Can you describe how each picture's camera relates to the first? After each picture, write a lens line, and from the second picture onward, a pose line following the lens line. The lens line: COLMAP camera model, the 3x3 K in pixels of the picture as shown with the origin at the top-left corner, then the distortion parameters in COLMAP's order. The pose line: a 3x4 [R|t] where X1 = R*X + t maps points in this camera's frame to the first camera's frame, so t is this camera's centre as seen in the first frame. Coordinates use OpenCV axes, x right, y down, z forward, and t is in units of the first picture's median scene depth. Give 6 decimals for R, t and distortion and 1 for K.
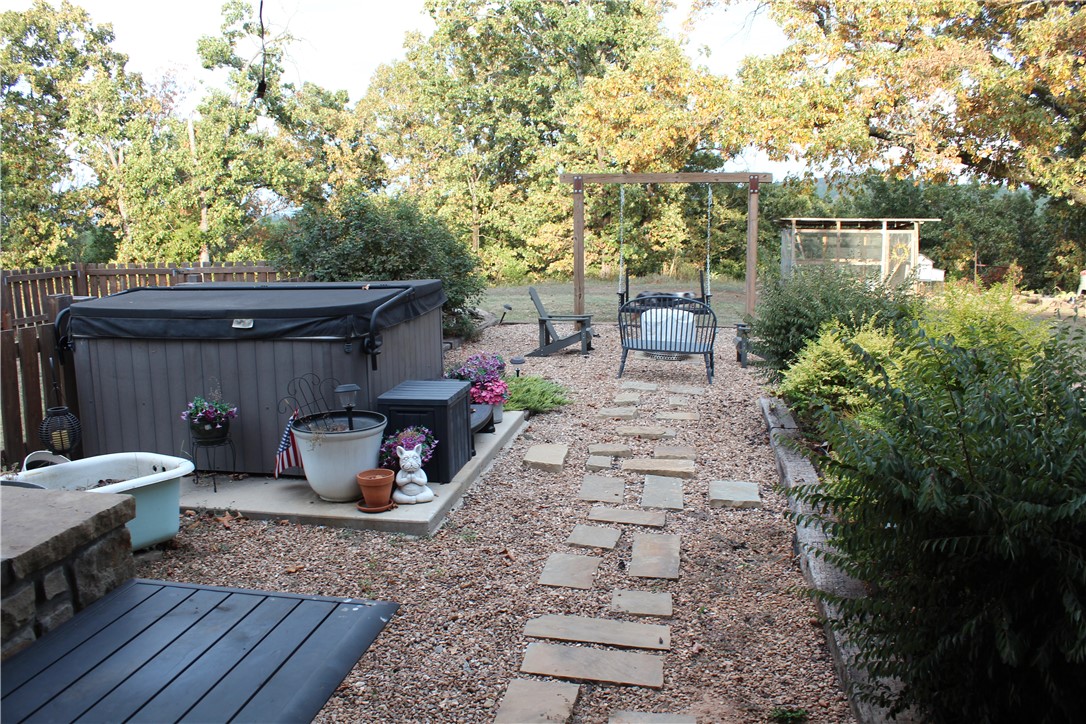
lens RADIAL K [[887.3, 0, 524.1], [0, 887.3, 361.5], [0, 0, 1]] dist [-0.164734, 0.127176]
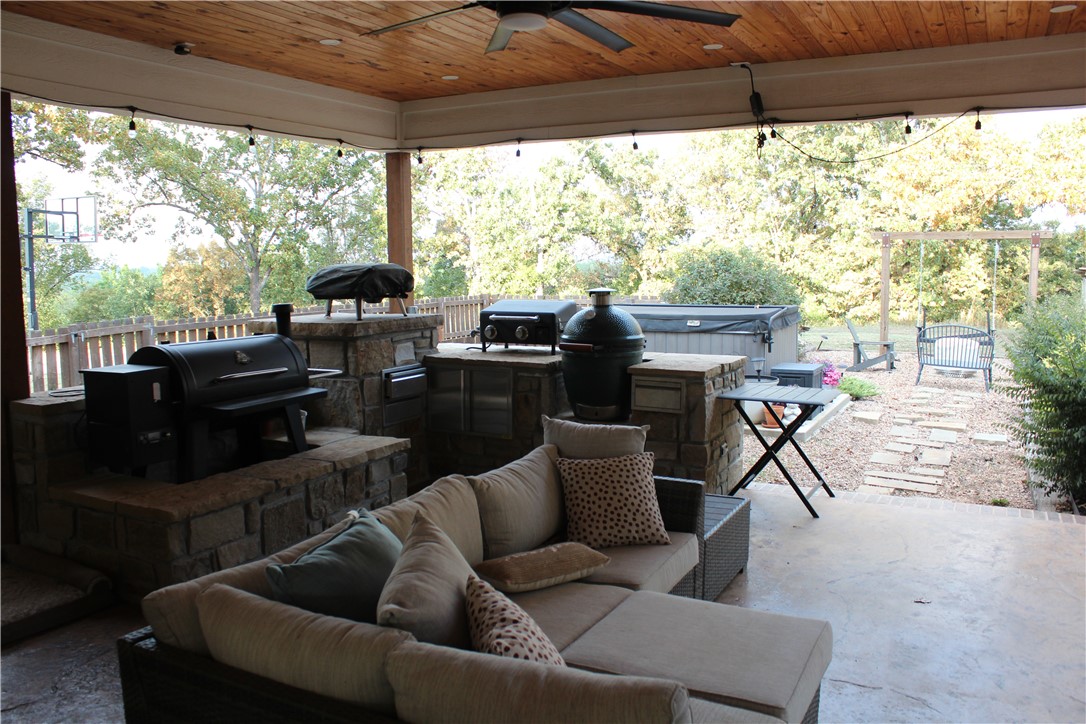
lens RADIAL K [[887.3, 0, 524.1], [0, 887.3, 361.5], [0, 0, 1]] dist [-0.164734, 0.127176]
pose [[0.949019, 0.037068, -0.313033, -0.014526], [-0.053226, 0.997647, -0.043225, 0.020956], [0.310694, 0.057683, 0.948758, -0.127125]]
